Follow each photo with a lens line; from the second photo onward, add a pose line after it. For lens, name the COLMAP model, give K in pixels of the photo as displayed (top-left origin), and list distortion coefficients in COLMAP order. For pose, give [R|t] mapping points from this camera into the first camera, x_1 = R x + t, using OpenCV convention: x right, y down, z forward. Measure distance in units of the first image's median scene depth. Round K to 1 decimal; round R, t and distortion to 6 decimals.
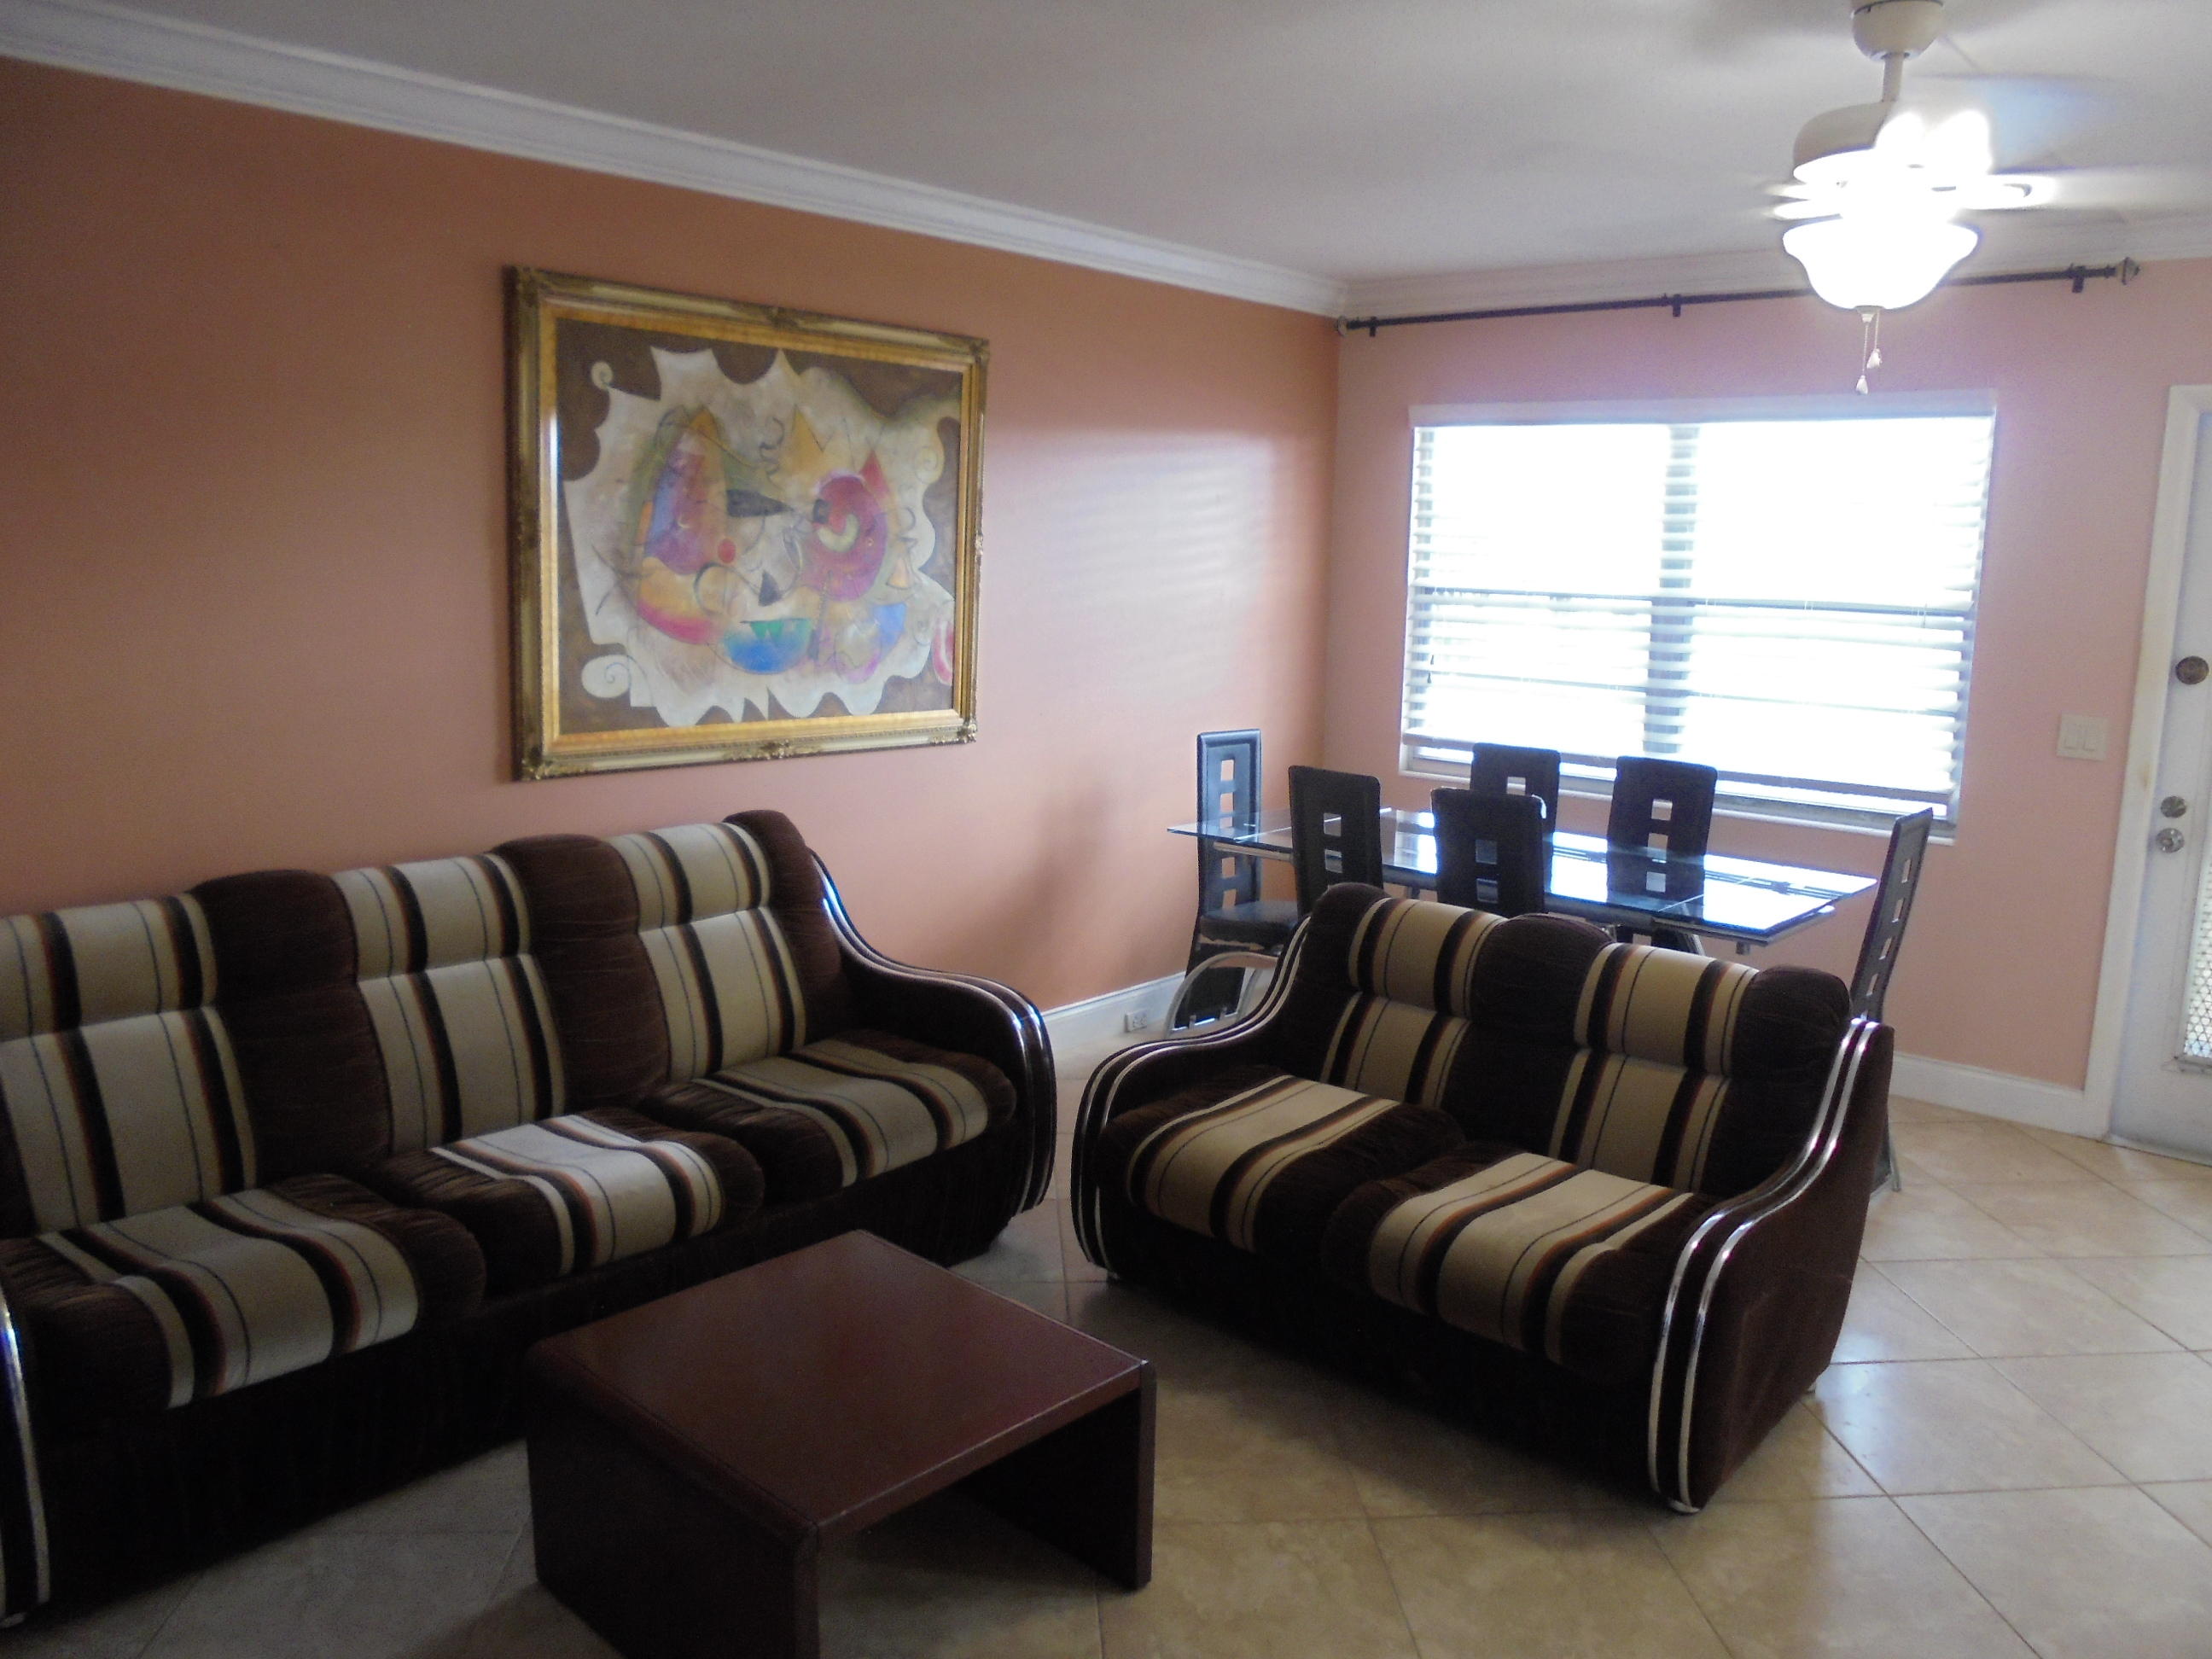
lens RADIAL K [[1665.1, 0, 1122.4], [0, 1665.1, 830.8], [0, 0, 1]] dist [-0.120863, 0.094823]
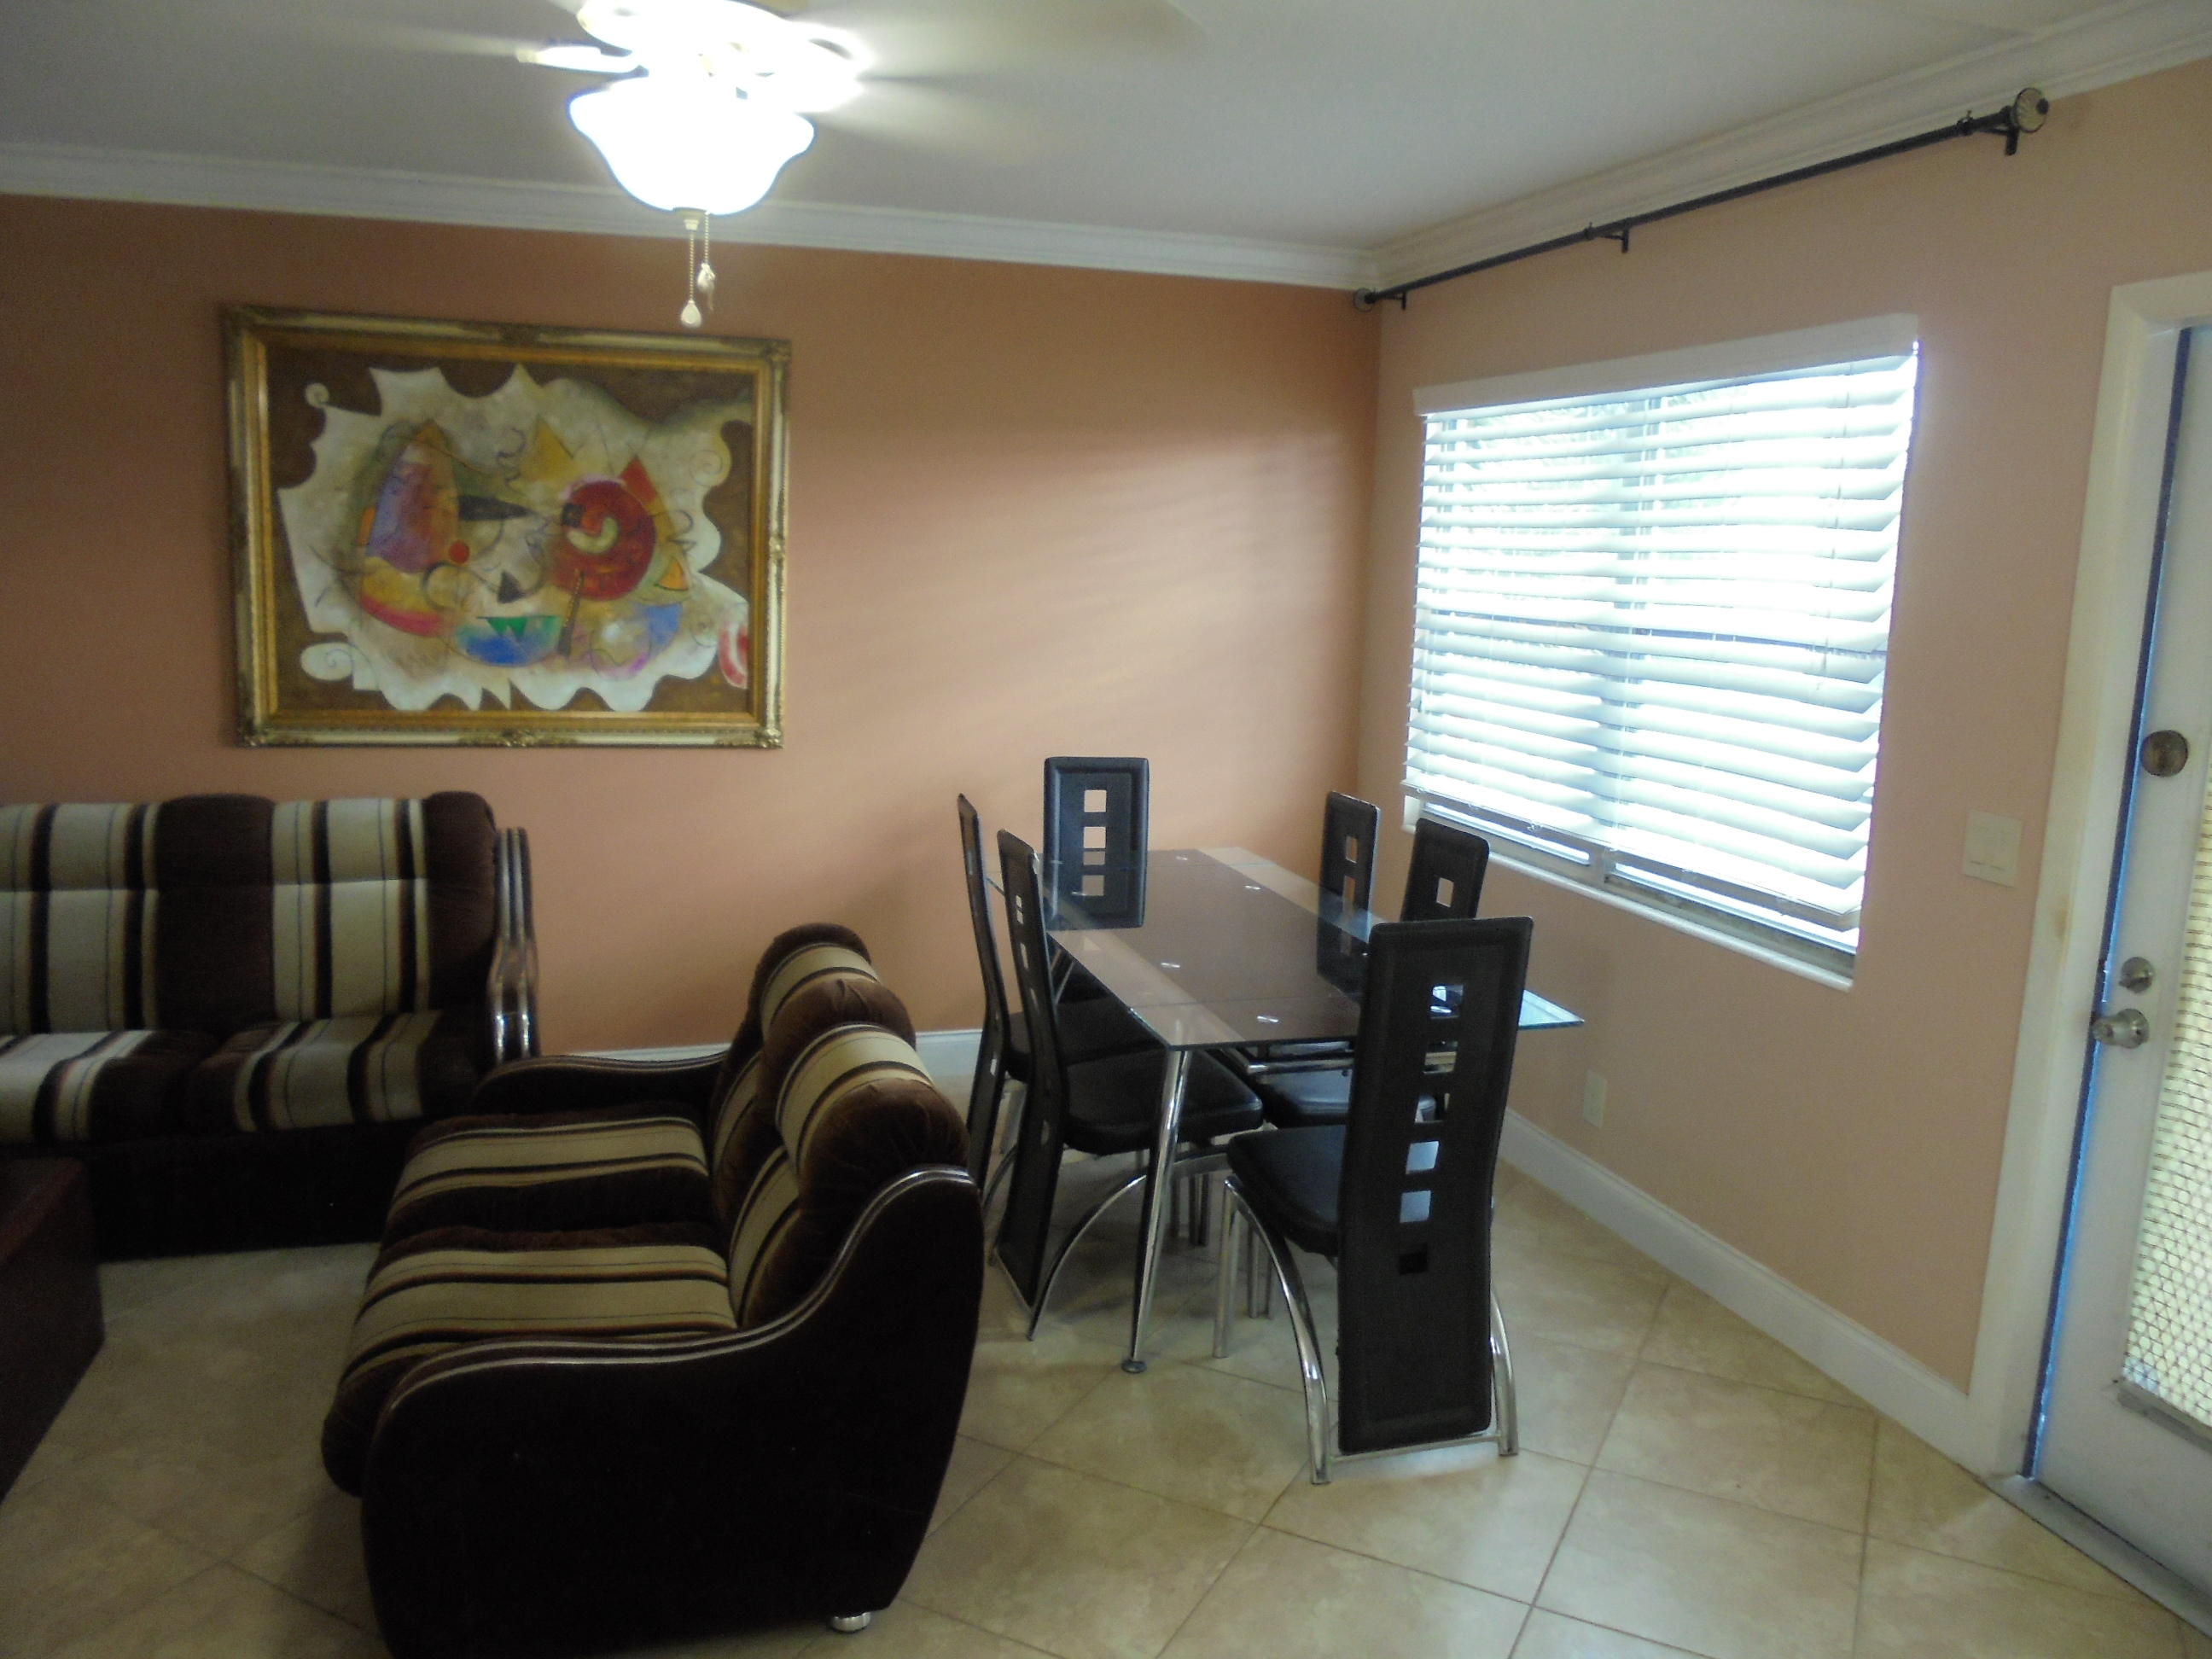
lens RADIAL K [[1665.1, 0, 1098.3], [0, 1665.1, 828.1], [0, 0, 1]] dist [-0.120863, 0.094823]
pose [[0.853821, 0.090859, -0.512576, 0.668942], [-0.098214, 0.995083, 0.012790, -0.042096], [0.511218, 0.039422, 0.858546, 0.288158]]
